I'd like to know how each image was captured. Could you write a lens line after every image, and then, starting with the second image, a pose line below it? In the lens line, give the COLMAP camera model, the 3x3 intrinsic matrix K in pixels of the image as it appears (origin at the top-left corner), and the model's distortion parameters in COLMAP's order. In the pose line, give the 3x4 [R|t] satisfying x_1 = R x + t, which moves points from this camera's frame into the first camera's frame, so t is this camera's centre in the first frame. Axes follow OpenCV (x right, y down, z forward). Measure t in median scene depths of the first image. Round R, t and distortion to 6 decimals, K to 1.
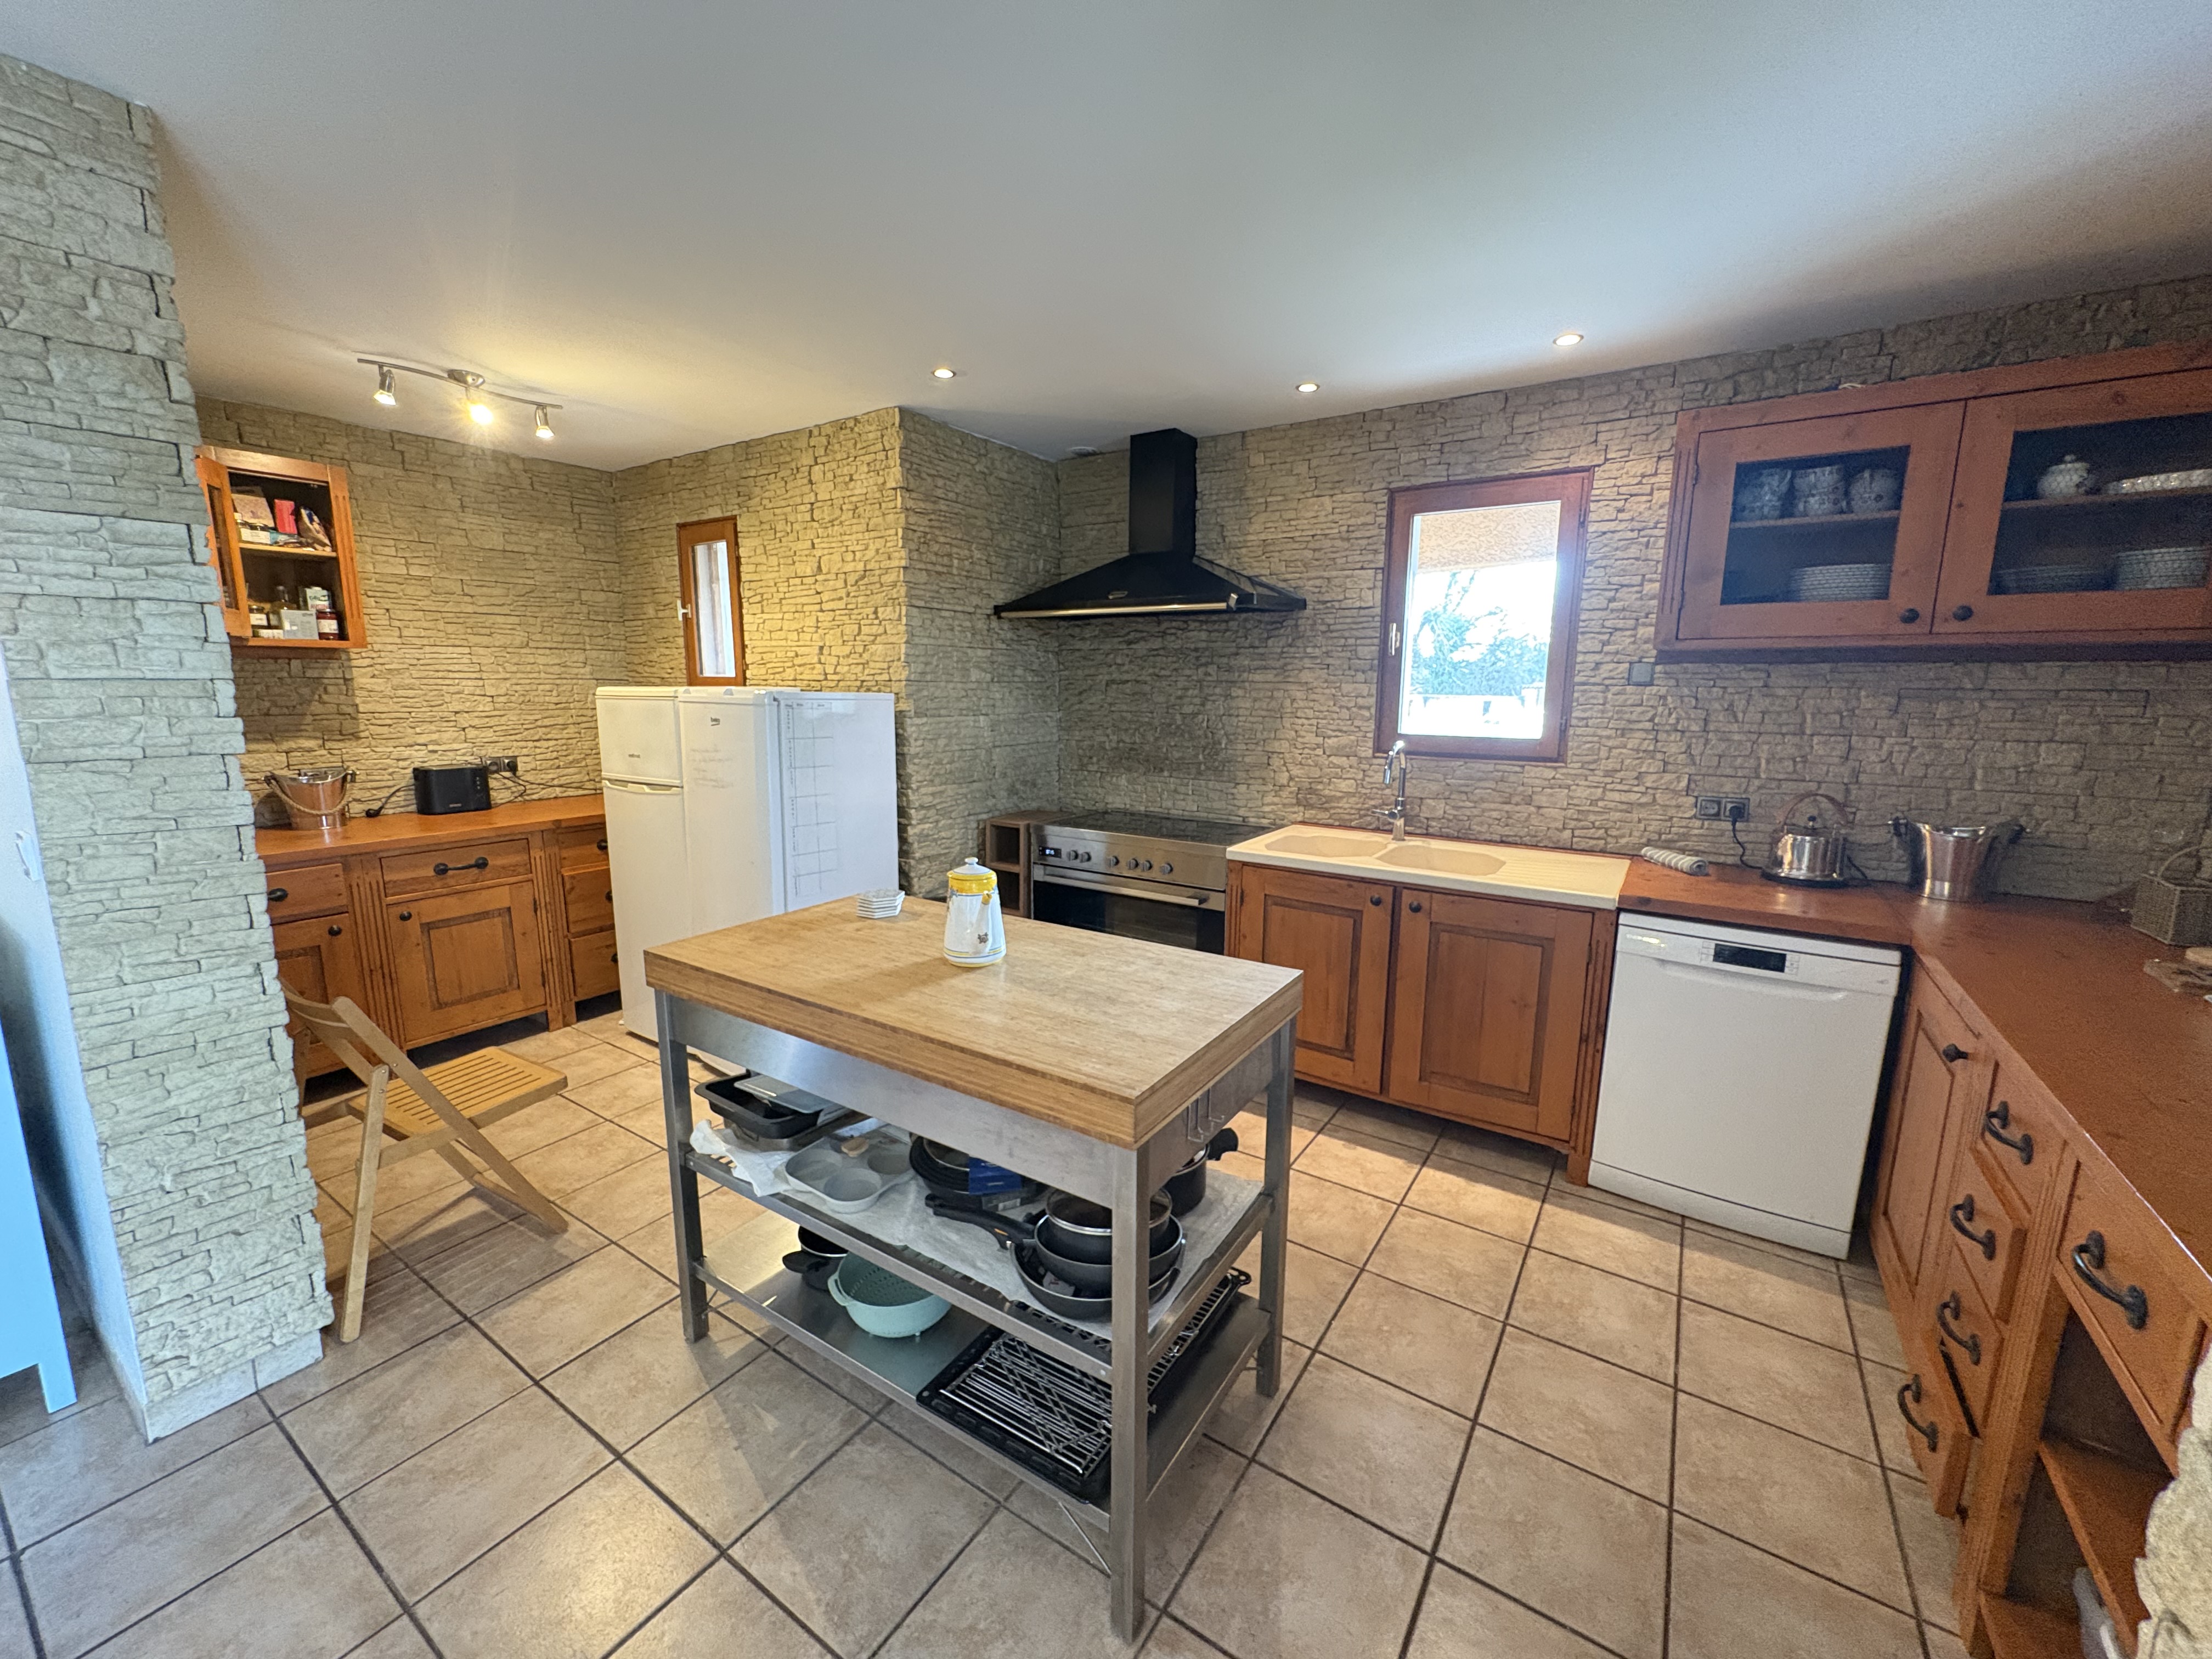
lens RADIAL K [[876.3, 0, 1104.1], [0, 876.3, 830.6], [0, 0, 1]] dist [-0.000529, 0.000108]
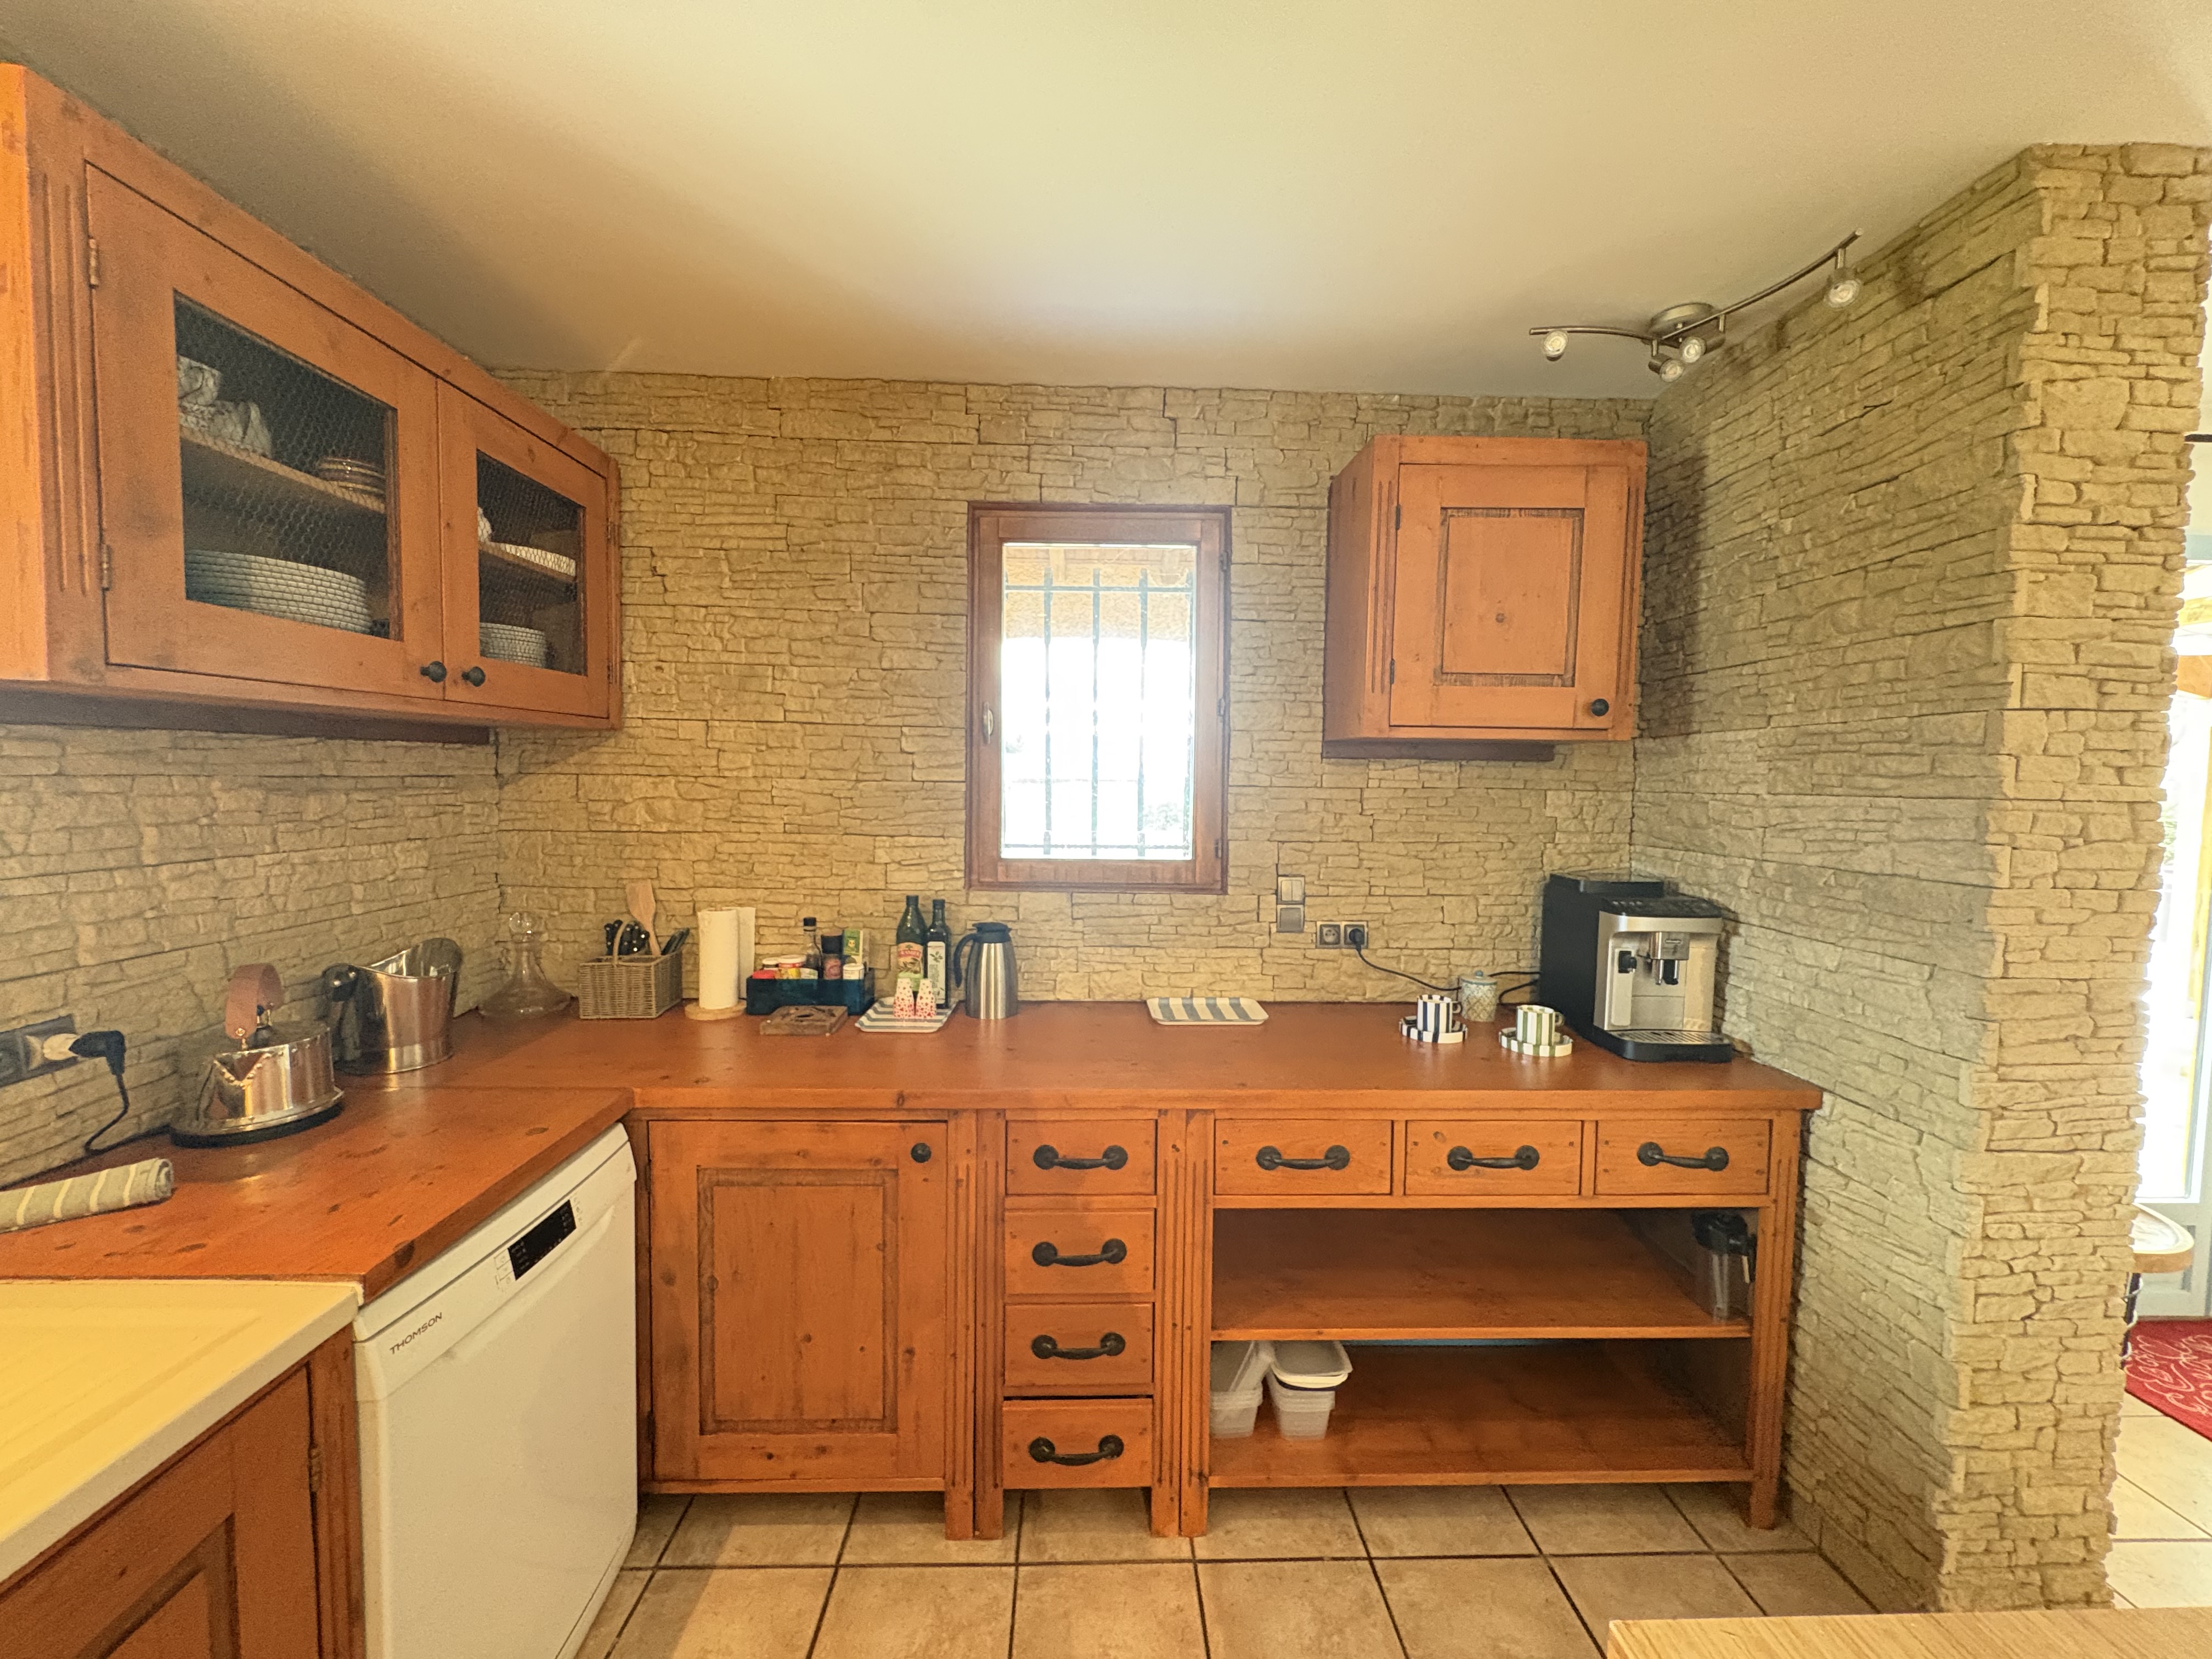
lens RADIAL K [[894.3, 0, 1106.0], [0, 894.3, 829.5], [0, 0, 1]] dist [-0.000633, 0.000003]
pose [[-0.587043, -0.064164, 0.807009, 0.027017], [0.117596, 0.979522, 0.163423, -0.086824], [-0.800969, 0.190838, -0.567477, 0.487473]]
